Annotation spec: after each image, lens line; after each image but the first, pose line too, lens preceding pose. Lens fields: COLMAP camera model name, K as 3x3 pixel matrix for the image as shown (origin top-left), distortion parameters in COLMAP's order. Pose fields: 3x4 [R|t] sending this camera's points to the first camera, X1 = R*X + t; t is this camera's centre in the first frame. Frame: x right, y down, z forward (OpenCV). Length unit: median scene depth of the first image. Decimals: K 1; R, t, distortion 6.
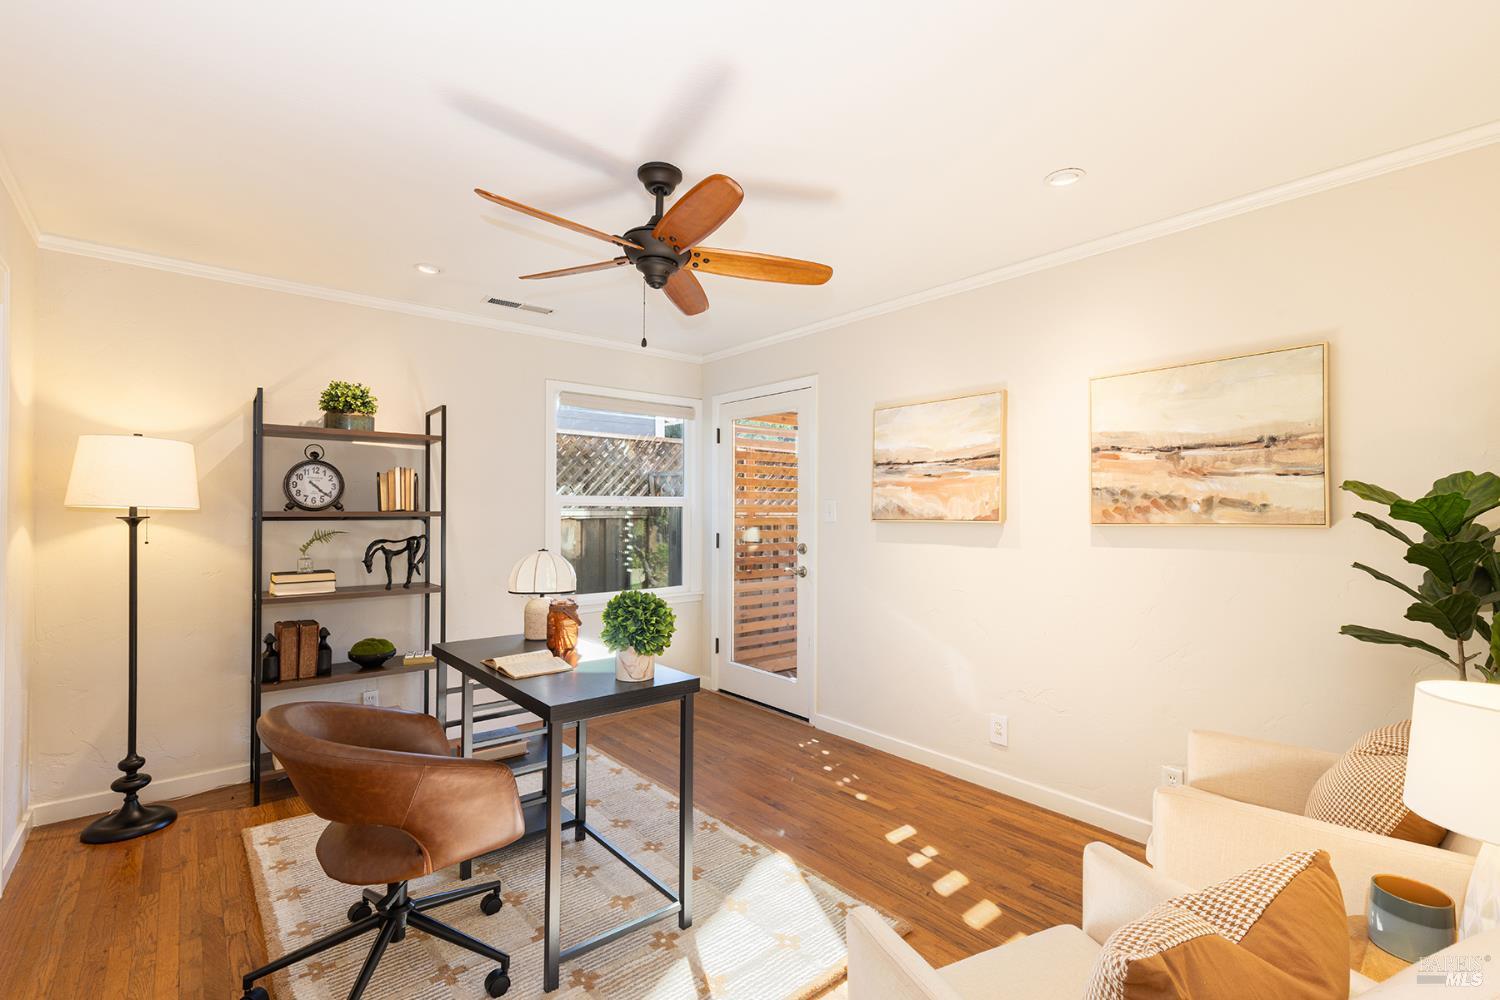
lens RADIAL K [[674.5, 0, 755.2], [0, 674.5, 502.8], [0, 0, 1]] dist [0.007774, -0.000610]
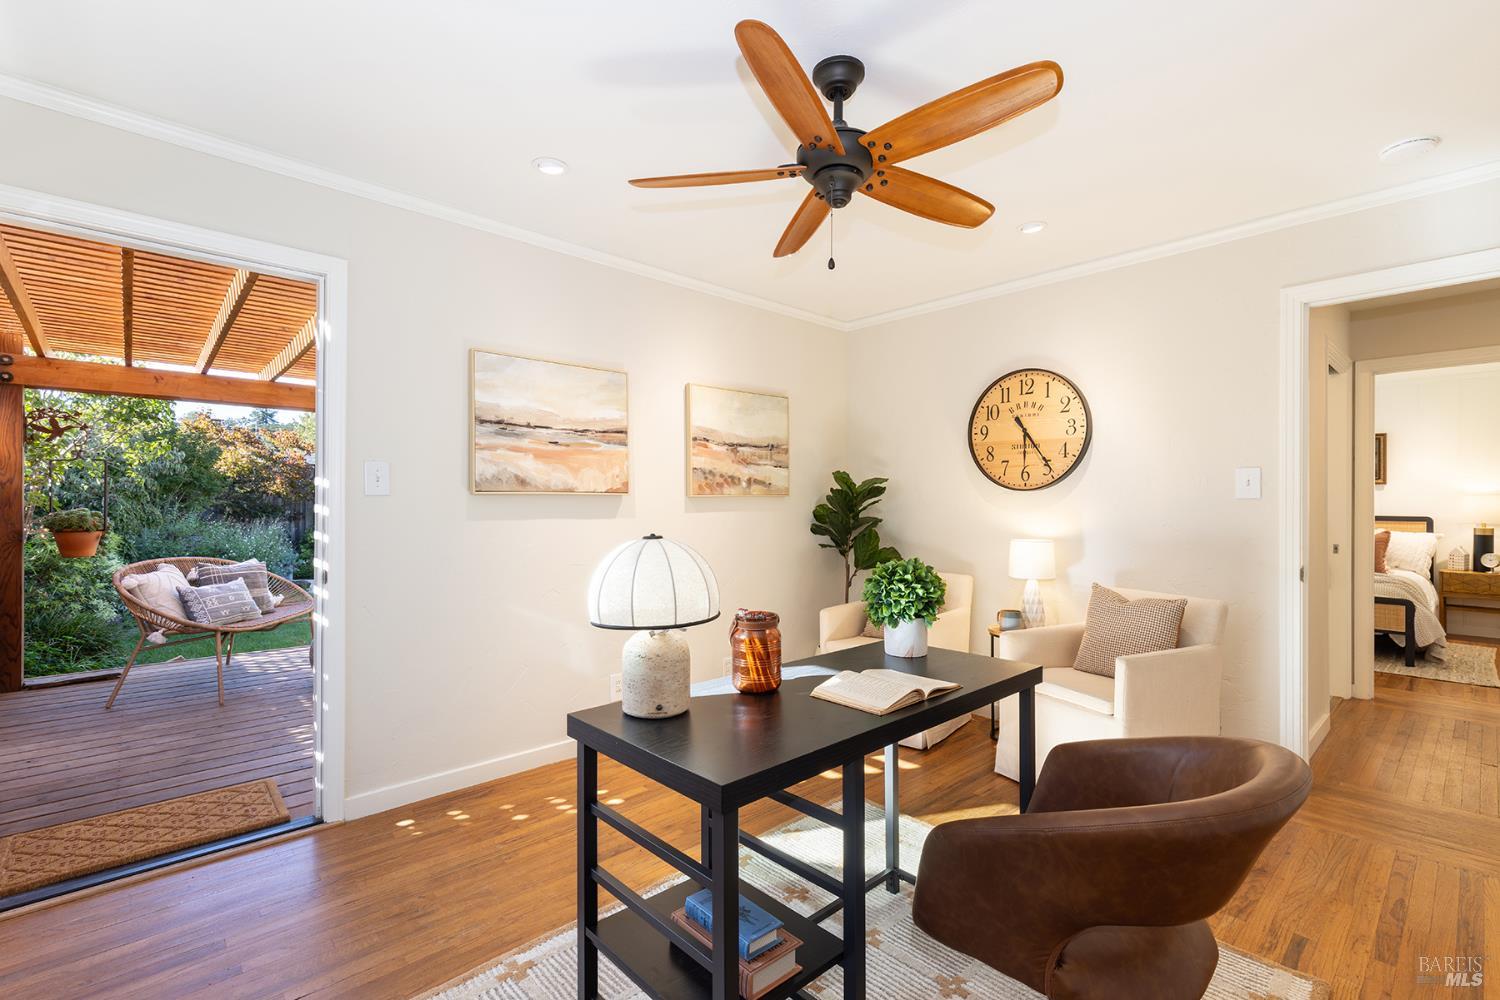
lens RADIAL K [[674.5, 0, 755.0], [0, 674.5, 508.2], [0, 0, 1]] dist [0.007774, -0.000610]
pose [[-0.046953, -0.003420, 0.998891, -0.720442], [-0.008928, 0.999956, 0.003004, 0.045579], [-0.998857, -0.008777, -0.046982, 0.838836]]
